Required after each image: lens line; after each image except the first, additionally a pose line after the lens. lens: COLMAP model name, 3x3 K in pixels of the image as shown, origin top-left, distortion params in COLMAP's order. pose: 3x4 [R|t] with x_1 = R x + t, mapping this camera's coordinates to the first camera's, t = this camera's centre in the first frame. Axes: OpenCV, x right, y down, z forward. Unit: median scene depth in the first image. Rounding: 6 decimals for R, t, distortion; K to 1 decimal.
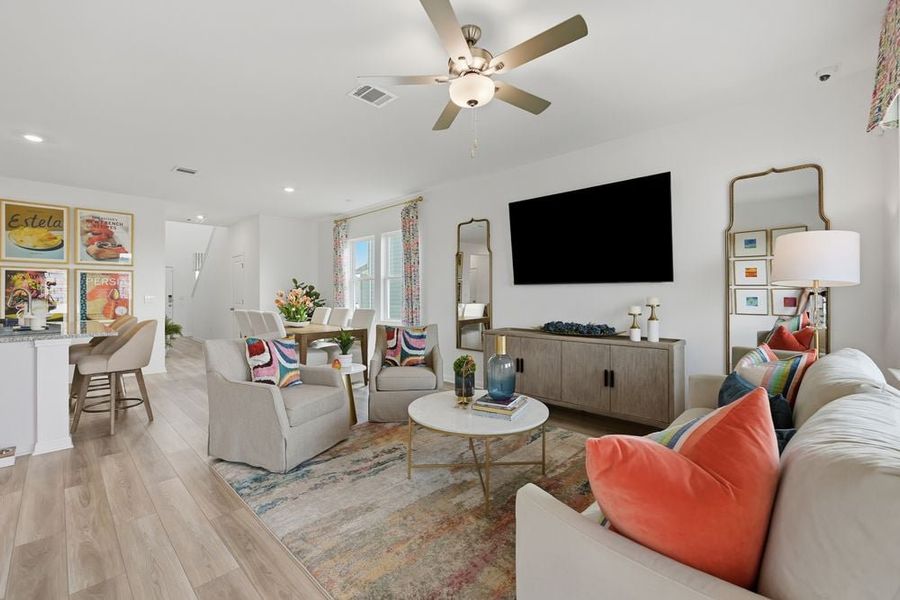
lens RADIAL K [[380.9, 0, 446.9], [0, 380.9, 295.4], [0, 0, 1]] dist [-0.010417, 0.001340]
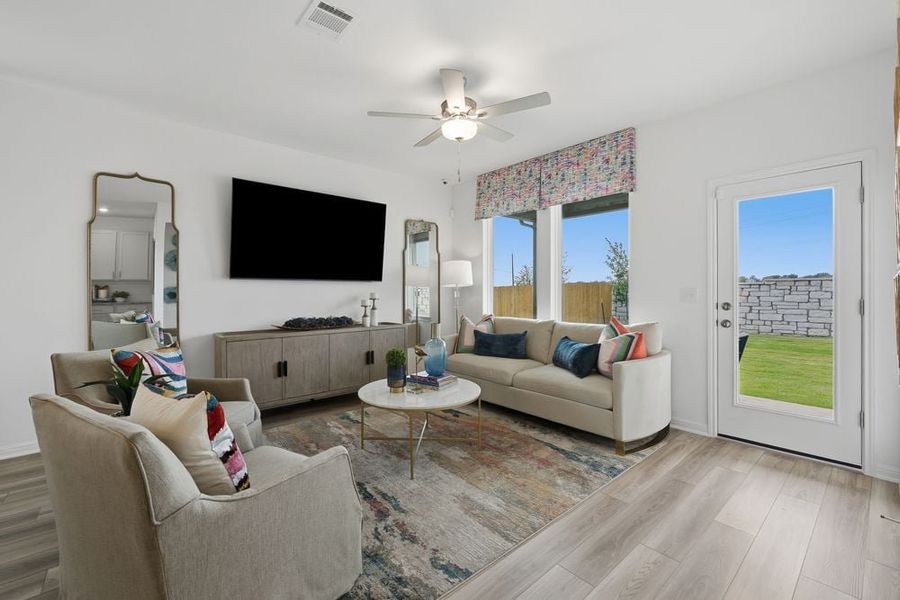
lens RADIAL K [[387.3, 0, 454.7], [0, 387.3, 288.6], [0, 0, 1]] dist [0.001959, 0.000194]
pose [[0.078728, 0.004188, 0.996887, -0.532241], [0.001988, 0.999989, -0.004358, -0.002111], [-0.996894, 0.002325, 0.078719, 0.396384]]
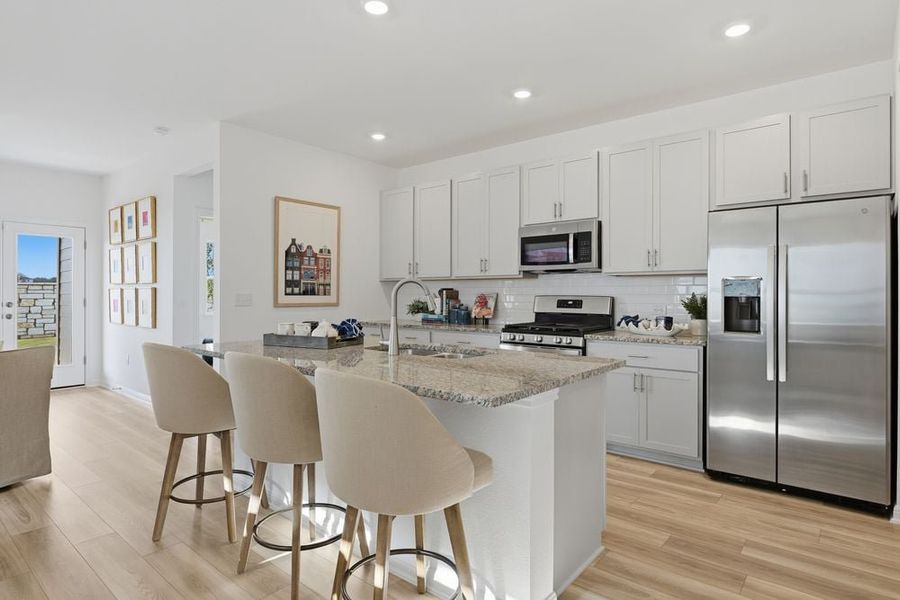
lens RADIAL K [[495.5, 0, 441.5], [0, 495.5, 294.7], [0, 0, 1]] dist [0.014008, -0.000192]
pose [[-0.997938, 0.001192, -0.064178, -0.811906], [0.001147, 0.999999, 0.000738, 0.001214], [0.064178, 0.000663, -0.997938, 1.243647]]
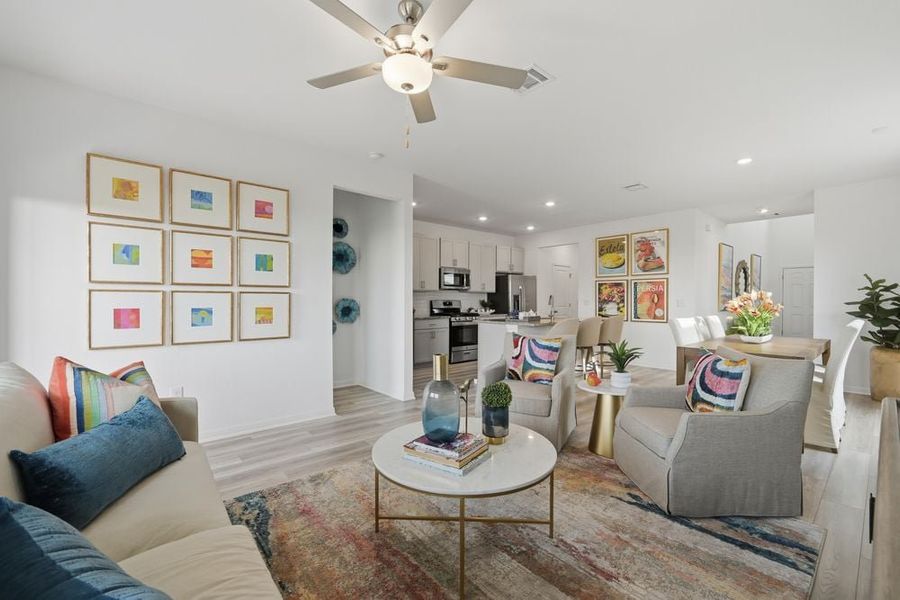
lens RADIAL K [[380.9, 0, 446.1], [0, 380.9, 304.2], [0, 0, 1]] dist [-0.010417, 0.001340]
pose [[-0.106863, 0.013381, -0.994184, 0.446103], [-0.001202, 0.999907, 0.013588, -0.000595], [0.994273, 0.002647, -0.106837, 0.518002]]
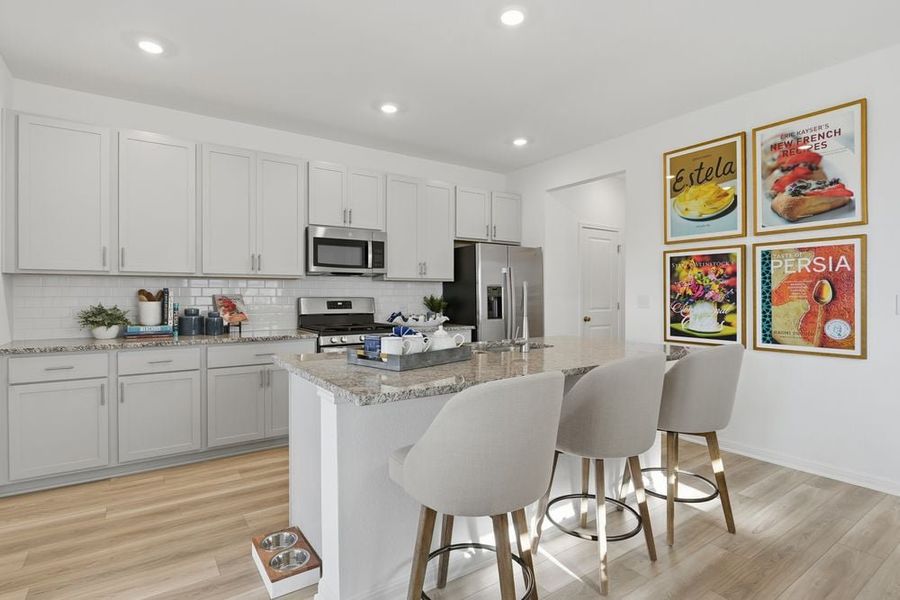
lens RADIAL K [[452.0, 0, 450.5], [0, 452.0, 298.5], [0, 0, 1]] dist [-0.011082, 0.000584]
pose [[-0.203247, 0.008924, -0.979087, -0.289952], [0.002270, 0.999960, 0.008643, -0.000776], [0.979125, -0.000466, -0.203259, 0.746405]]
